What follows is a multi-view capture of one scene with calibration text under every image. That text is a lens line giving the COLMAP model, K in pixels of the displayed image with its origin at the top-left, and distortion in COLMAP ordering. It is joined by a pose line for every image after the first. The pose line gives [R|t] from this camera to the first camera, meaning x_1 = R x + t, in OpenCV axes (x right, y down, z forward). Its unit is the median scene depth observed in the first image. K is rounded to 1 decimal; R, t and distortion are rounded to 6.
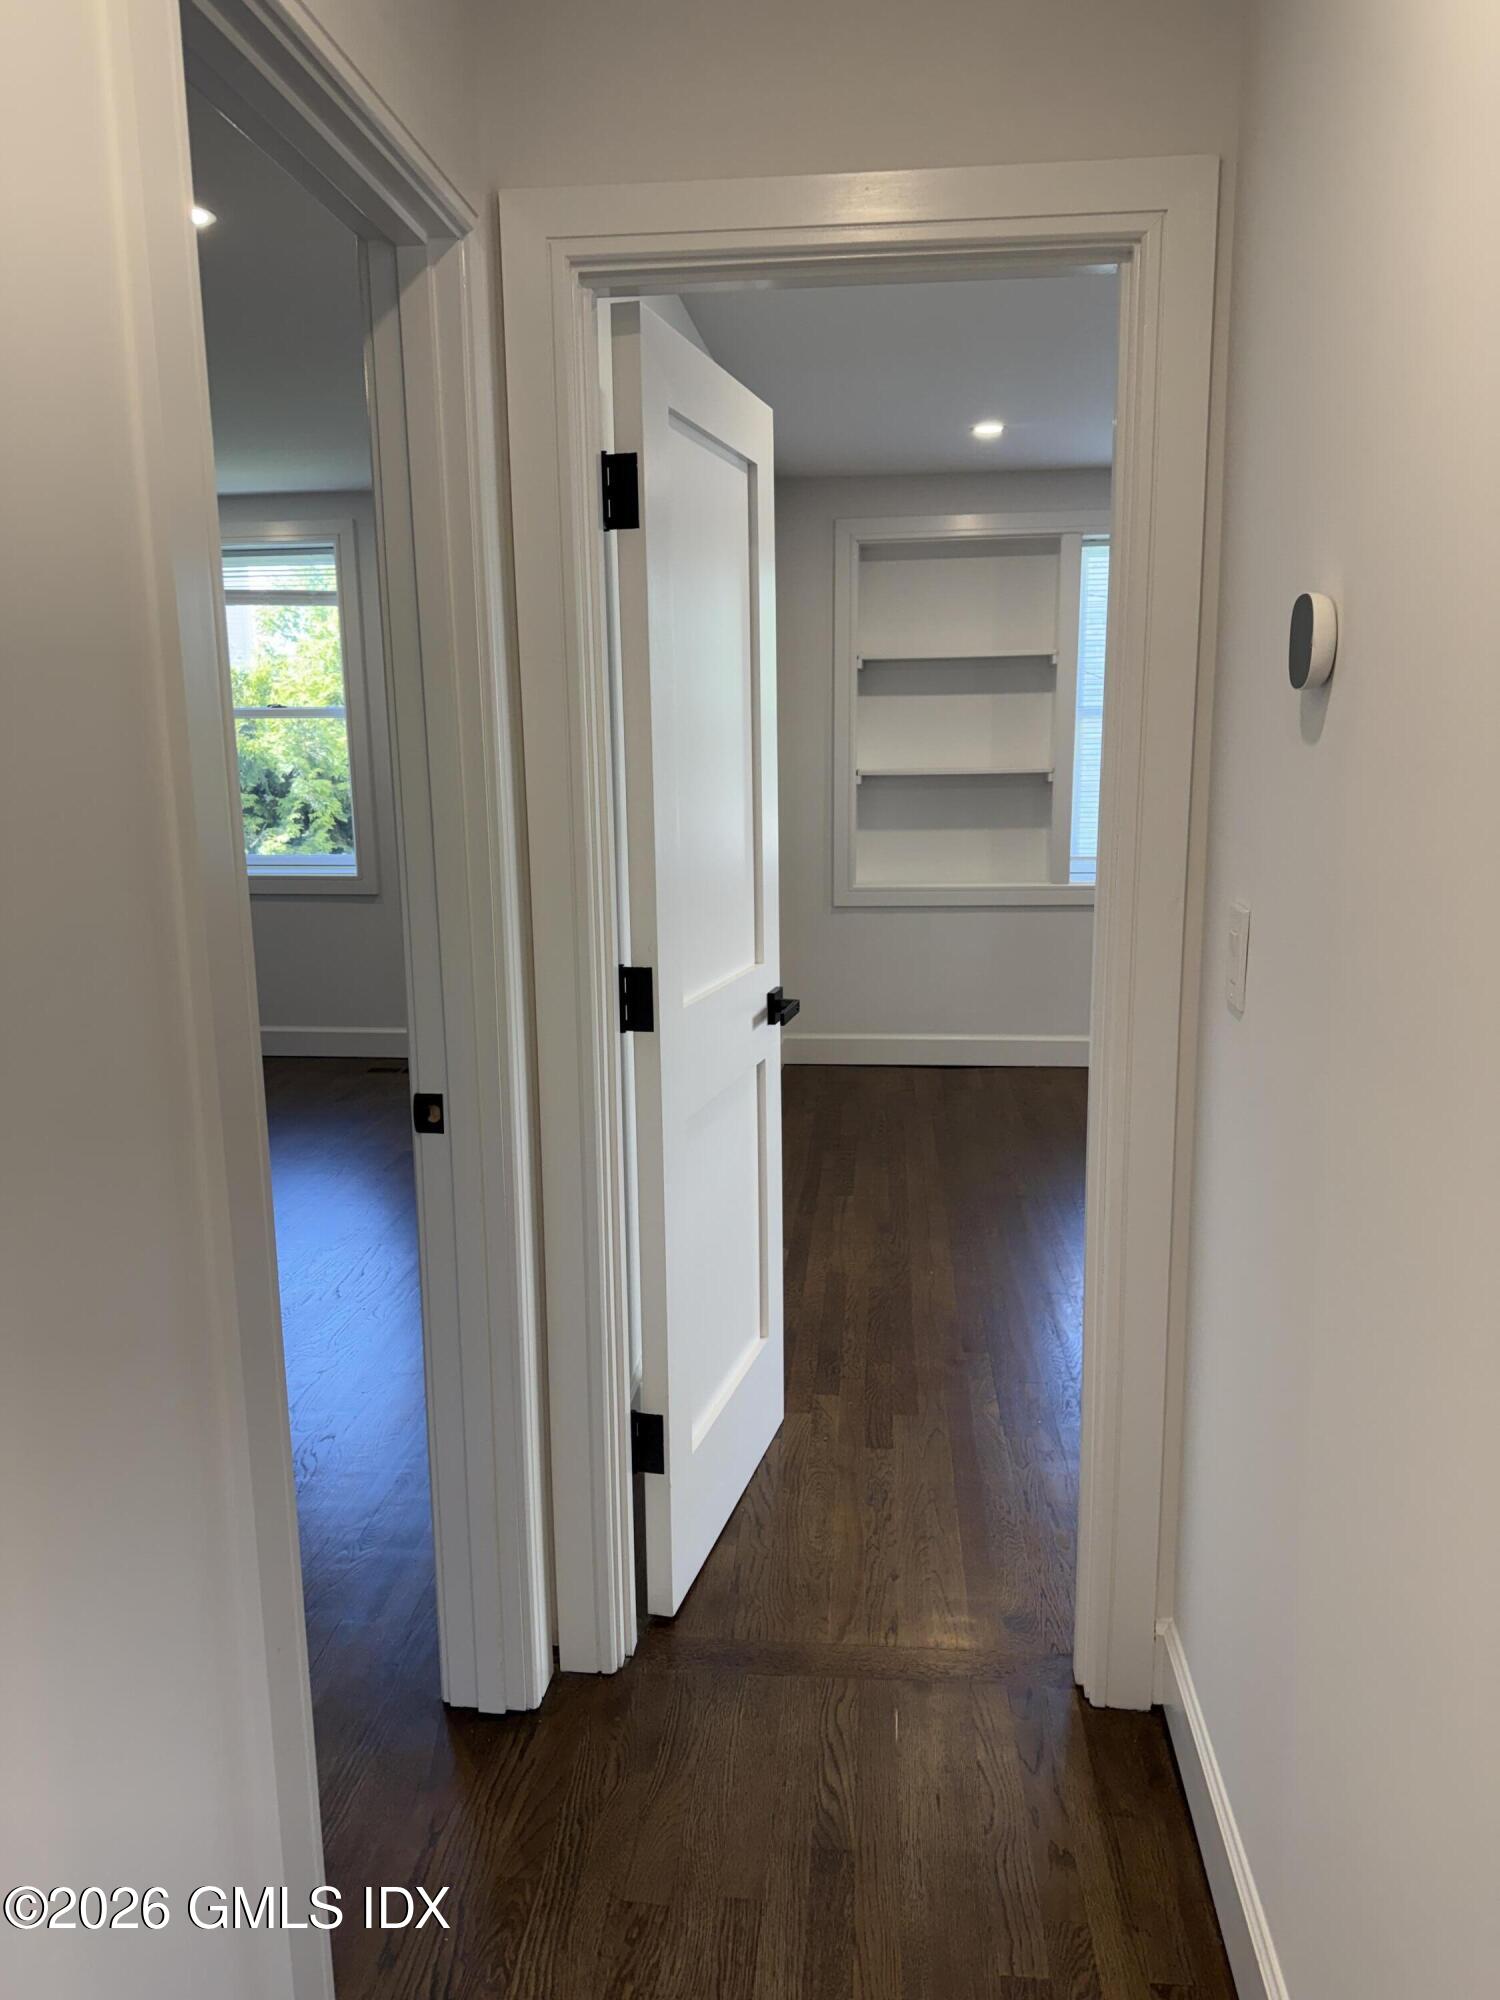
lens RADIAL K [[1403.3, 0, 757.6], [0, 1403.3, 1006.1], [0, 0, 1]] dist [0.017206, 0.001476]
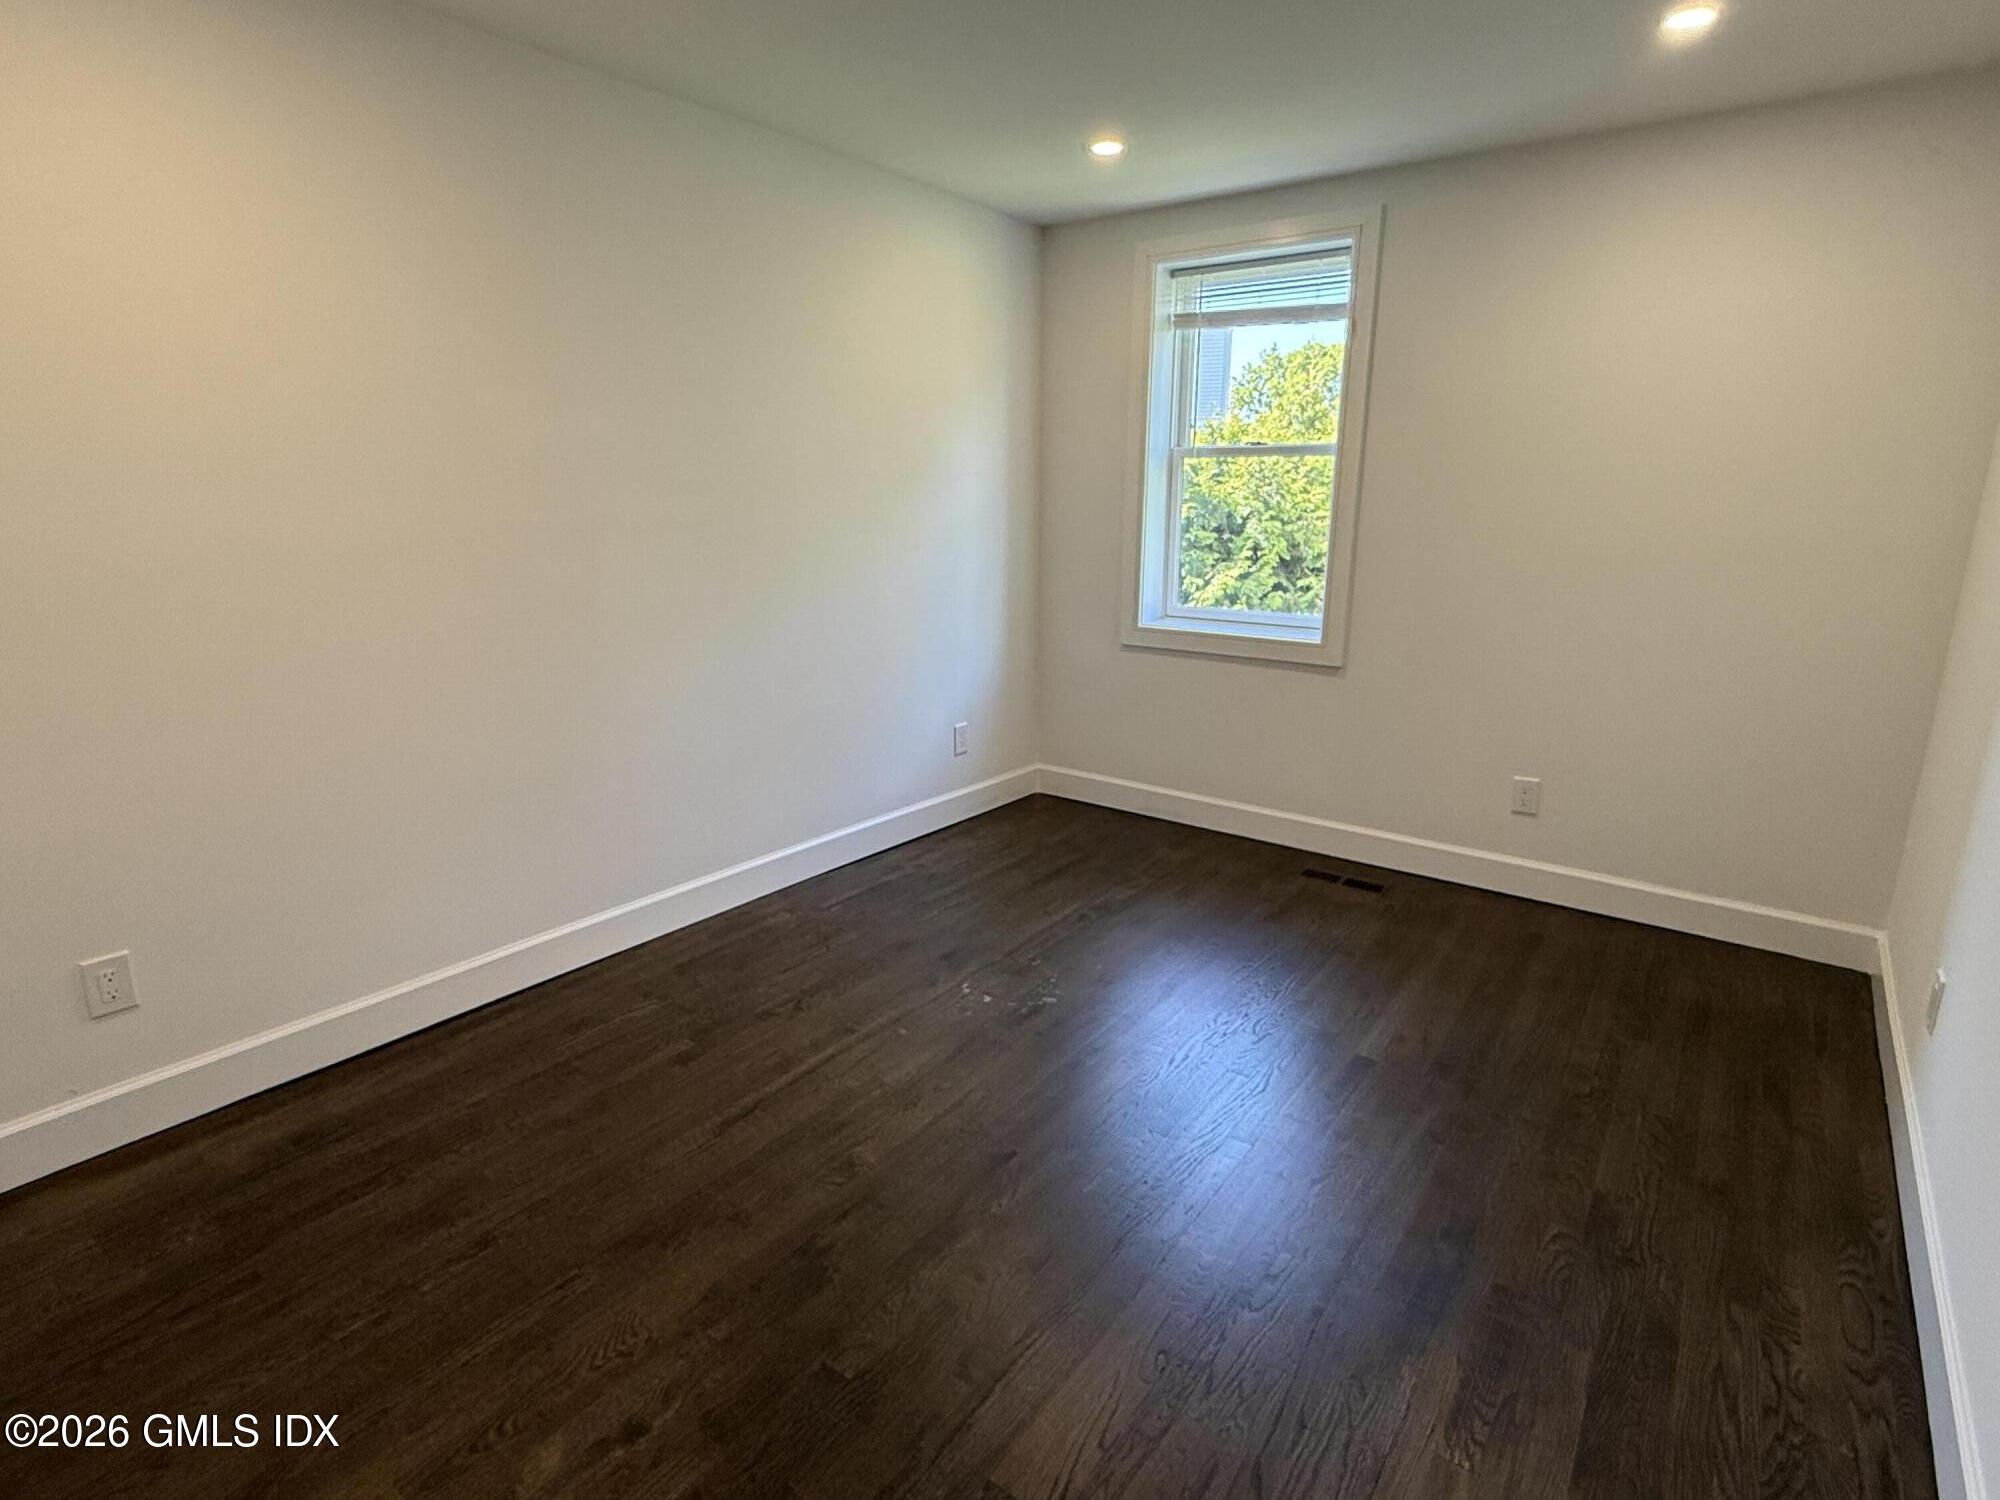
lens RADIAL K [[1038.7, 0, 994.1], [0, 1038.7, 757.9], [0, 0, 1]] dist [0.001996, -0.000005]
pose [[0.855704, 0.145531, -0.496581, -0.059125], [-0.112100, 0.988984, 0.096668, -0.028305], [0.505178, -0.027052, 0.862591, 0.158695]]
